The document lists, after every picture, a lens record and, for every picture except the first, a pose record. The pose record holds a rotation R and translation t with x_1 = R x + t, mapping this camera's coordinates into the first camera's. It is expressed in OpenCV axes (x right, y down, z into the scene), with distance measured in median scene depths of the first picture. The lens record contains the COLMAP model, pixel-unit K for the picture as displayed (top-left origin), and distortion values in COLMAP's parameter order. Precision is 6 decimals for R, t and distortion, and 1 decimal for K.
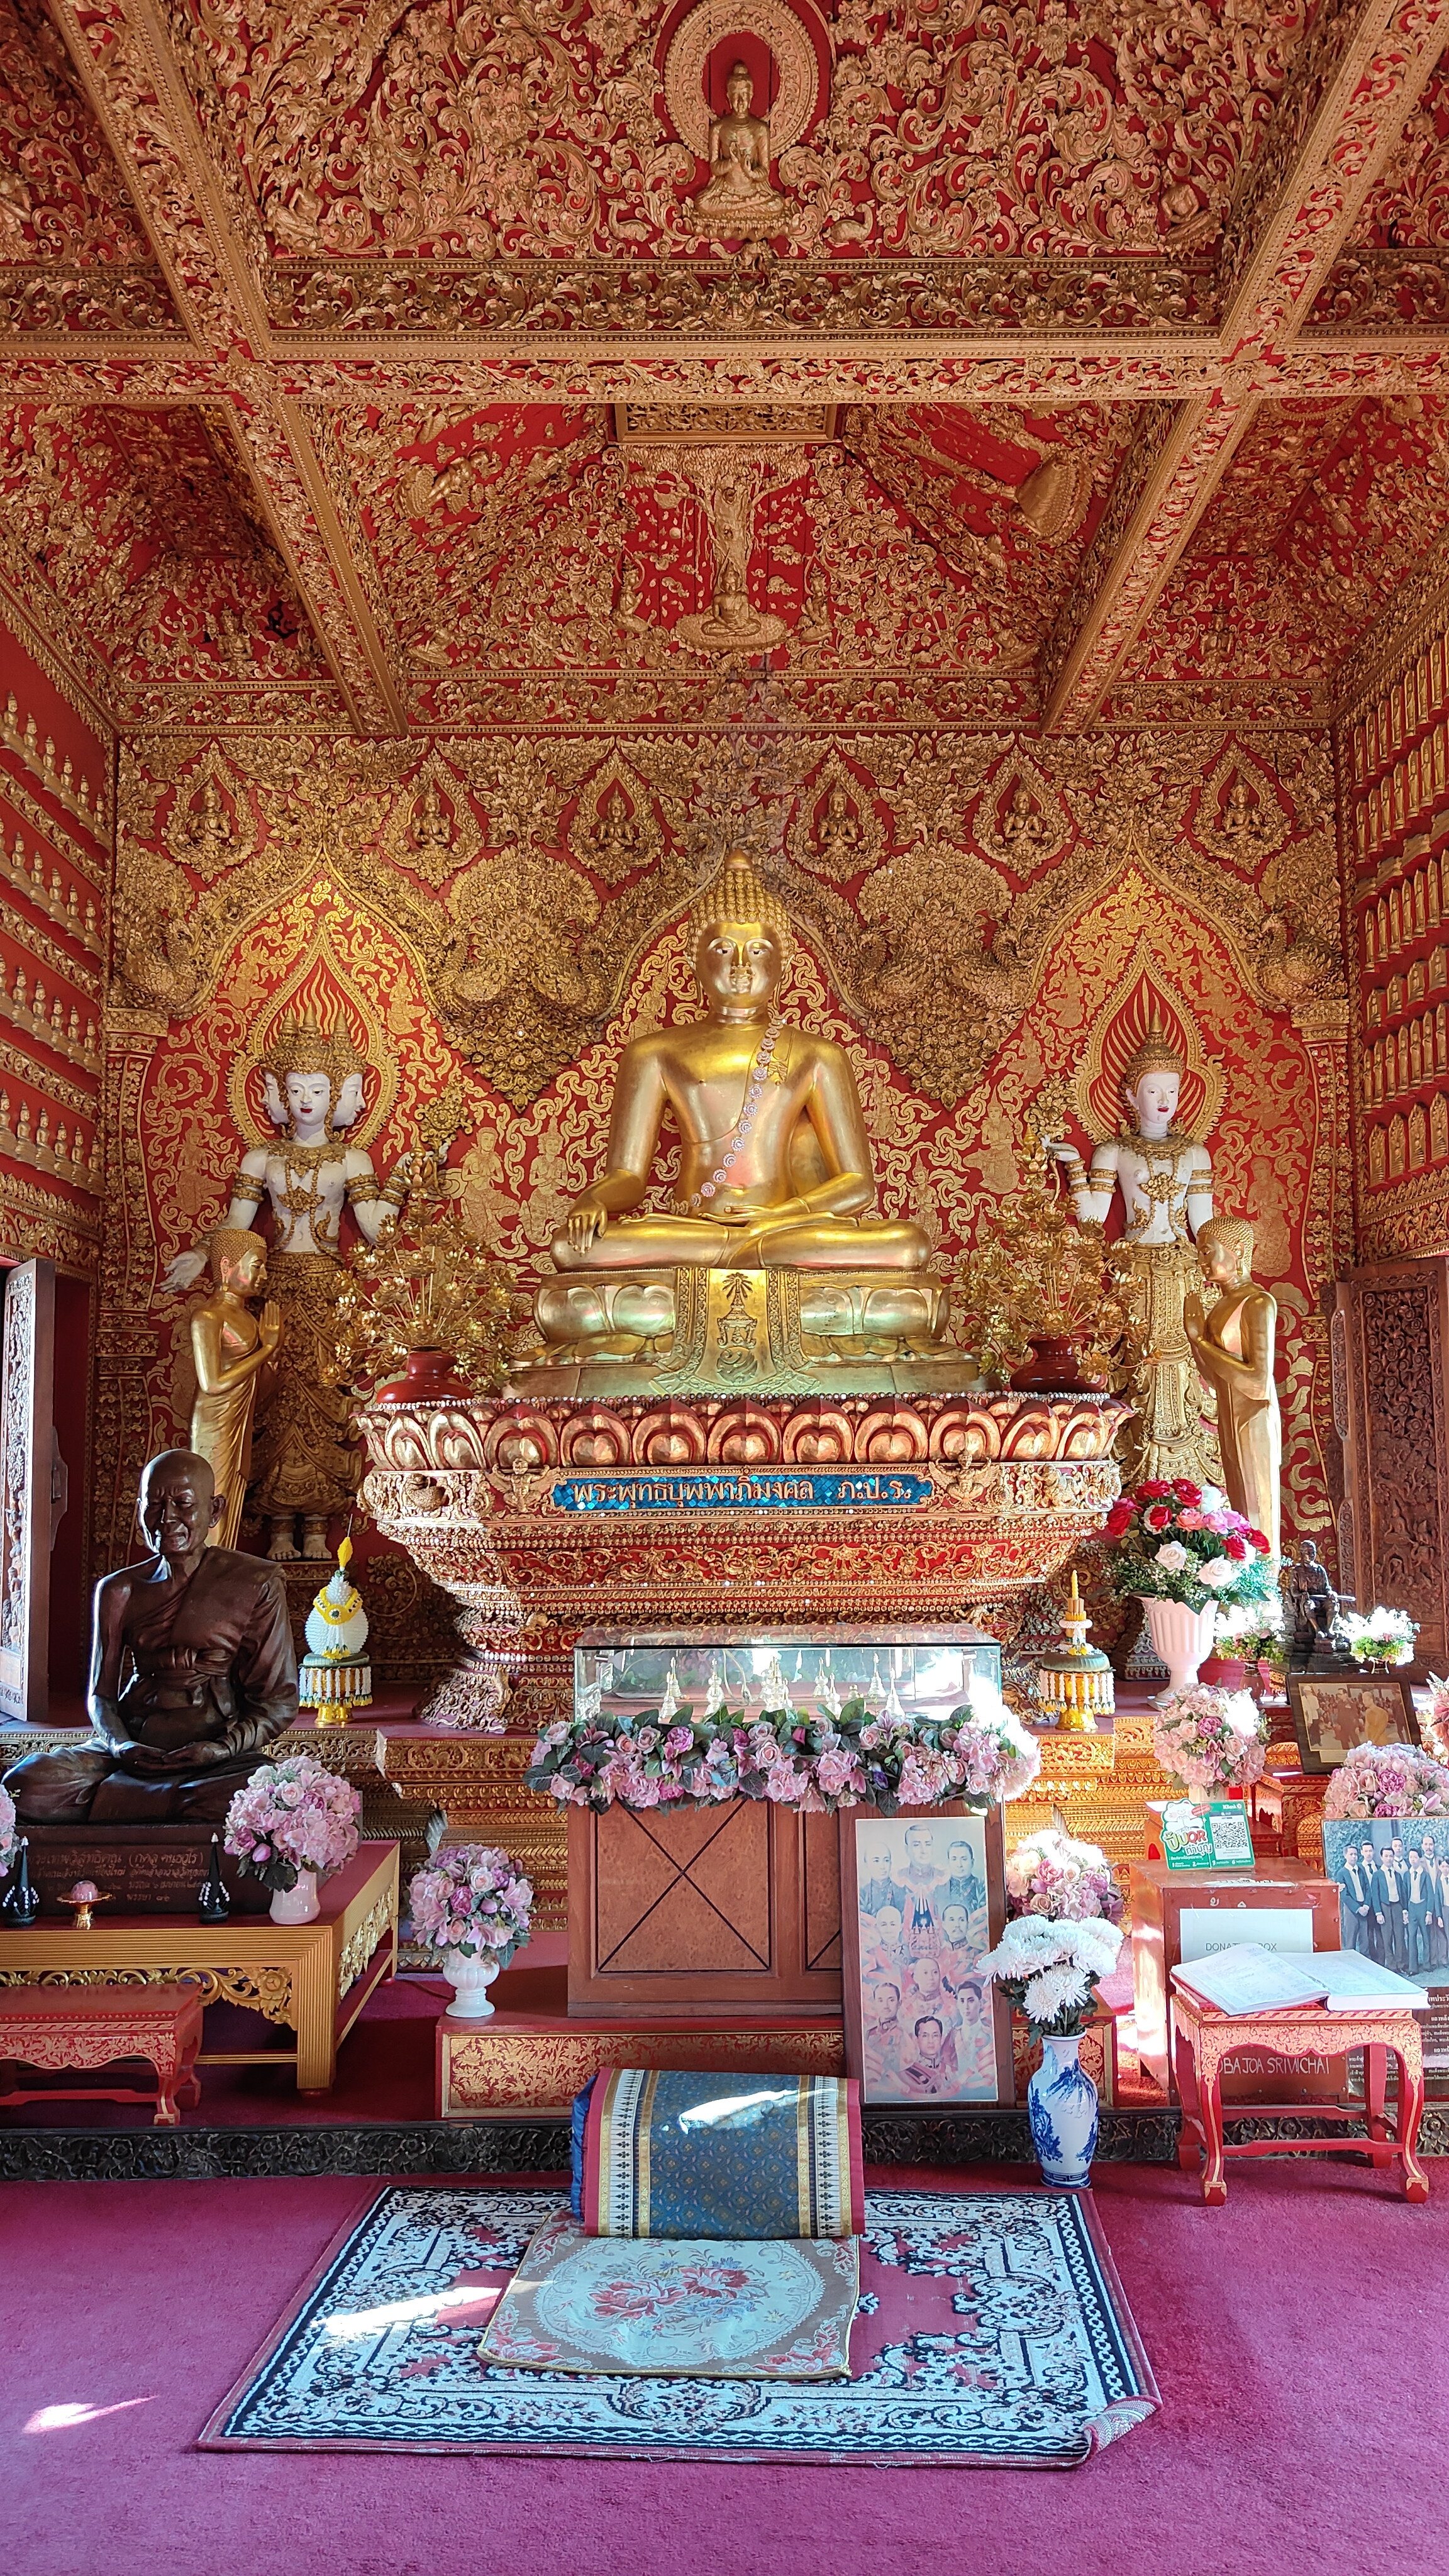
lens RADIAL K [[1803.4, 0, 718.2], [0, 1803.4, 1288.1], [0, 0, 1]] dist [0.016655, -0.010325]
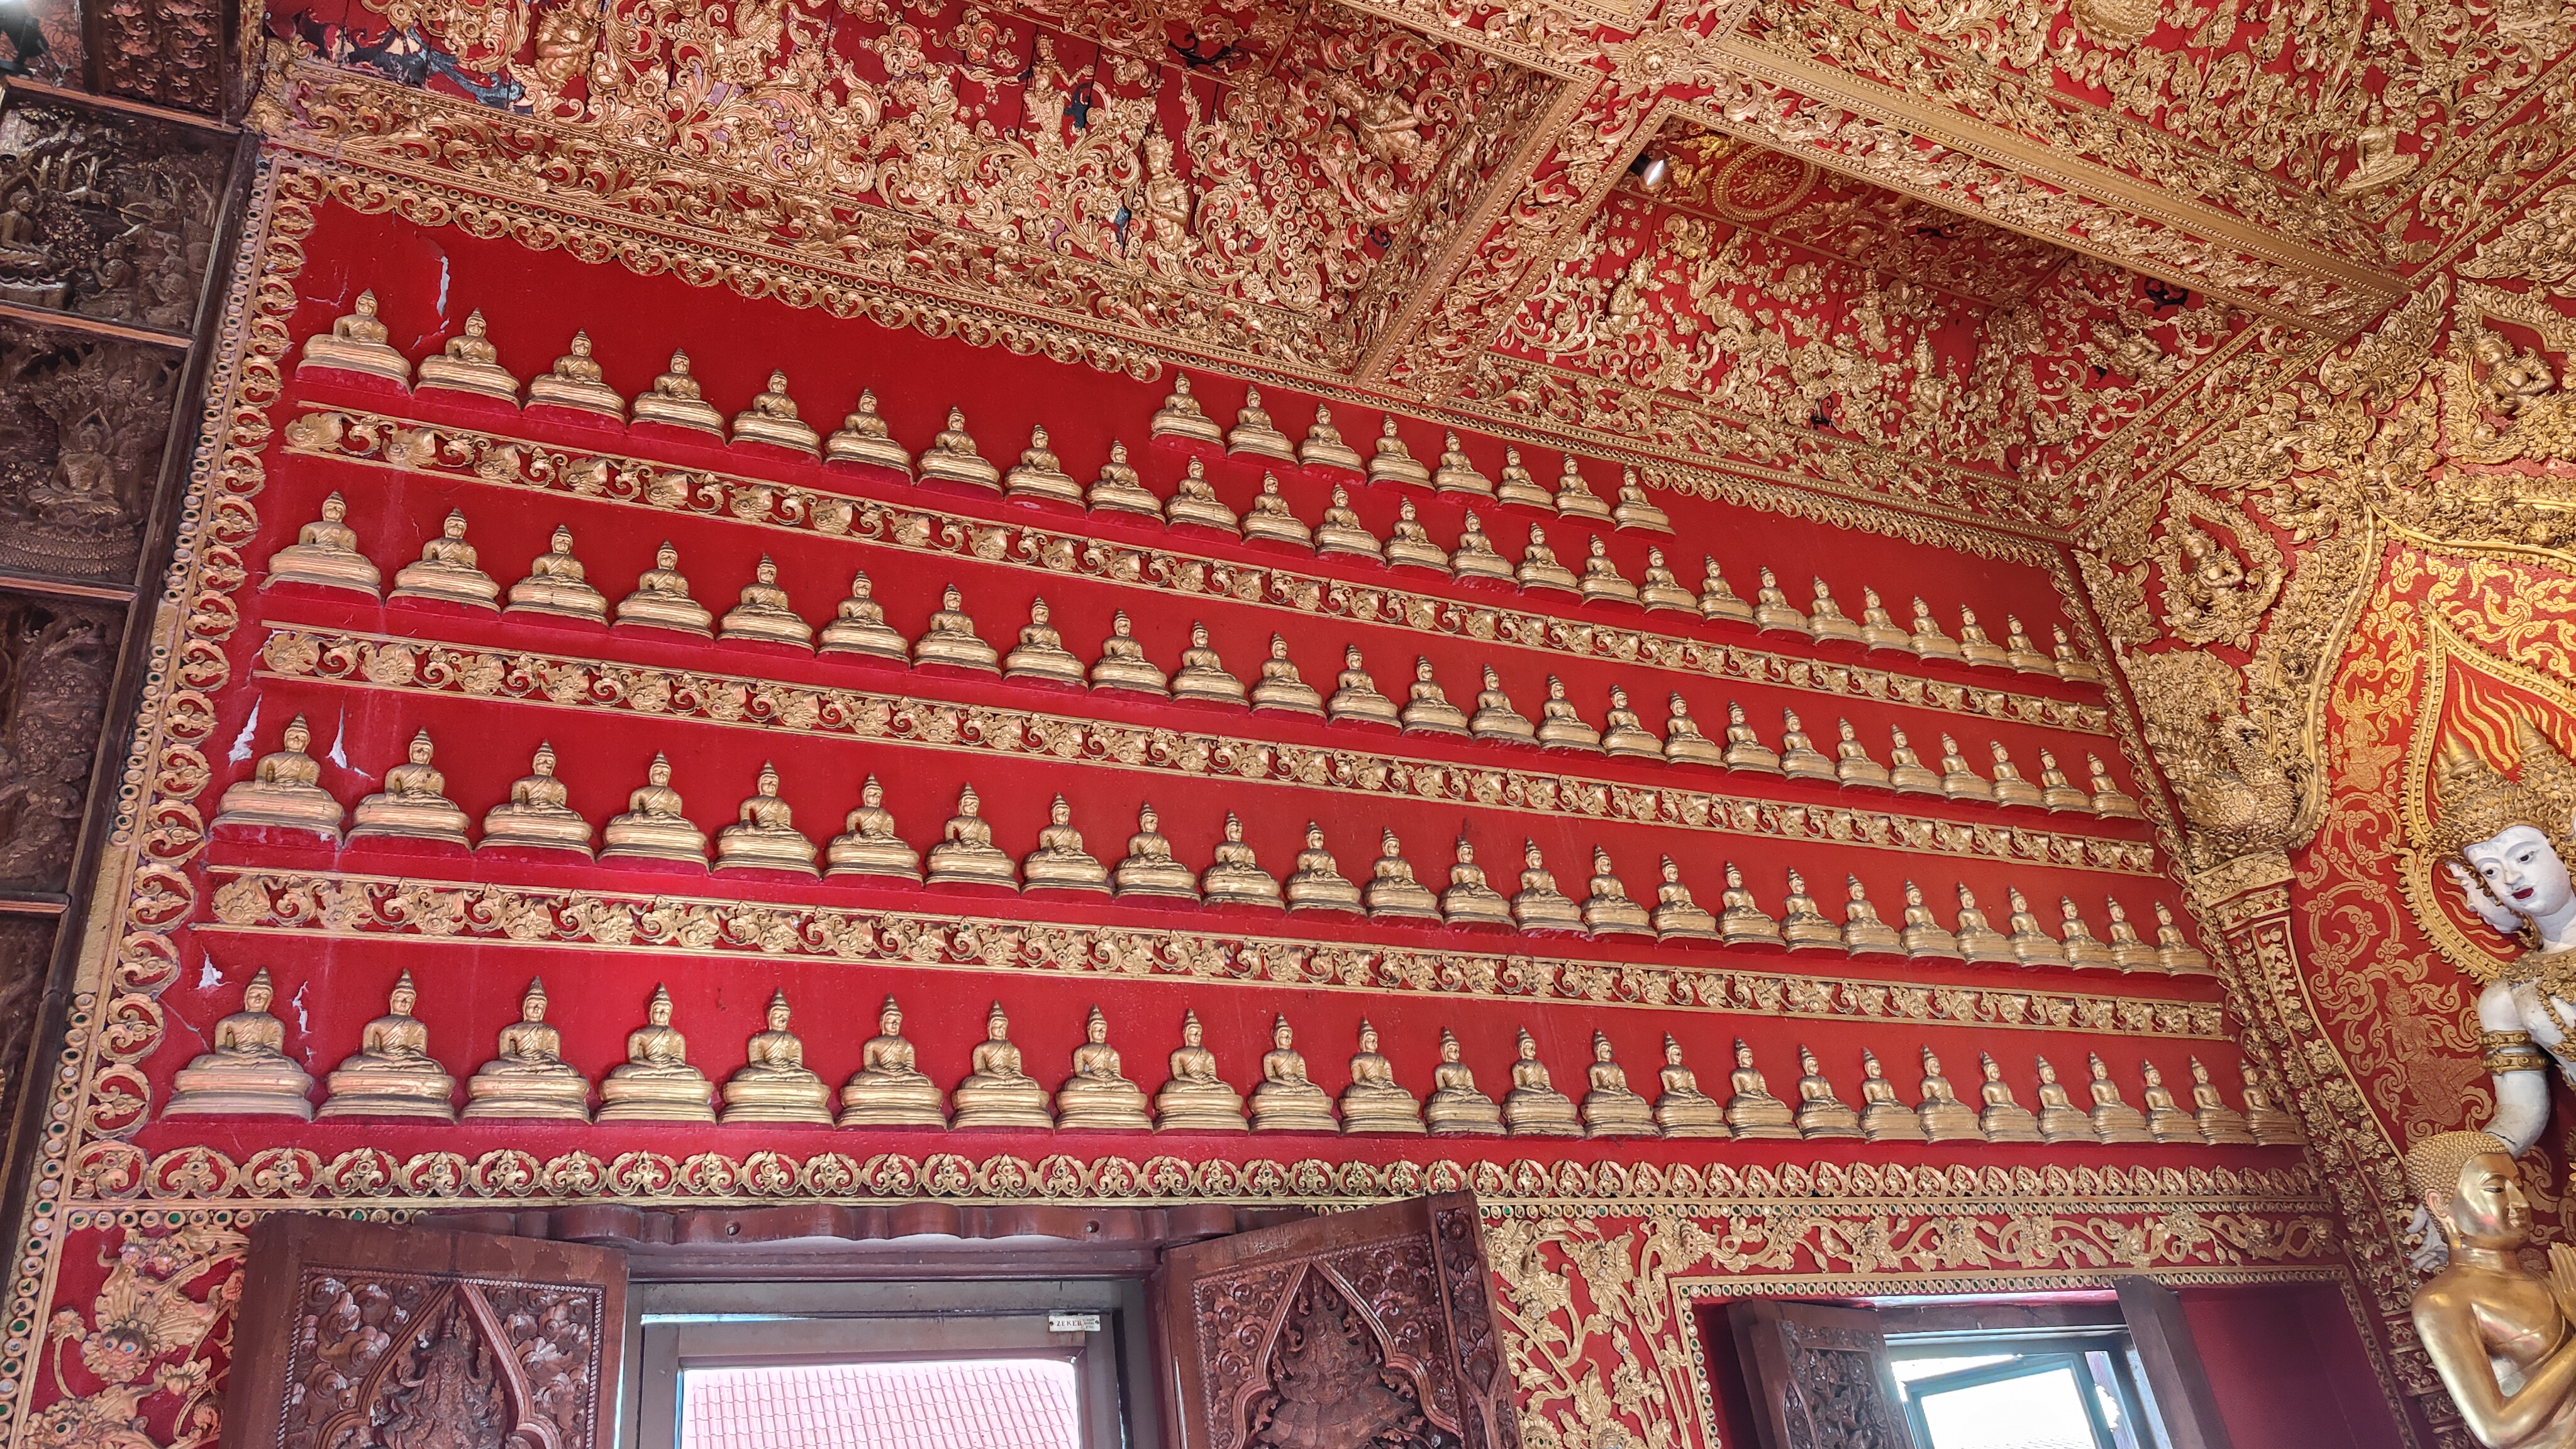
lens RADIAL K [[1803.4, 0, 1286.0], [0, 1803.4, 718.3], [0, 0, 1]] dist [0.016655, -0.010325]
pose [[0.418752, -0.488191, -0.765713, 0.081015], [0.215310, 0.872535, -0.438548, 0.023304], [0.882207, 0.018777, 0.470488, 0.349901]]
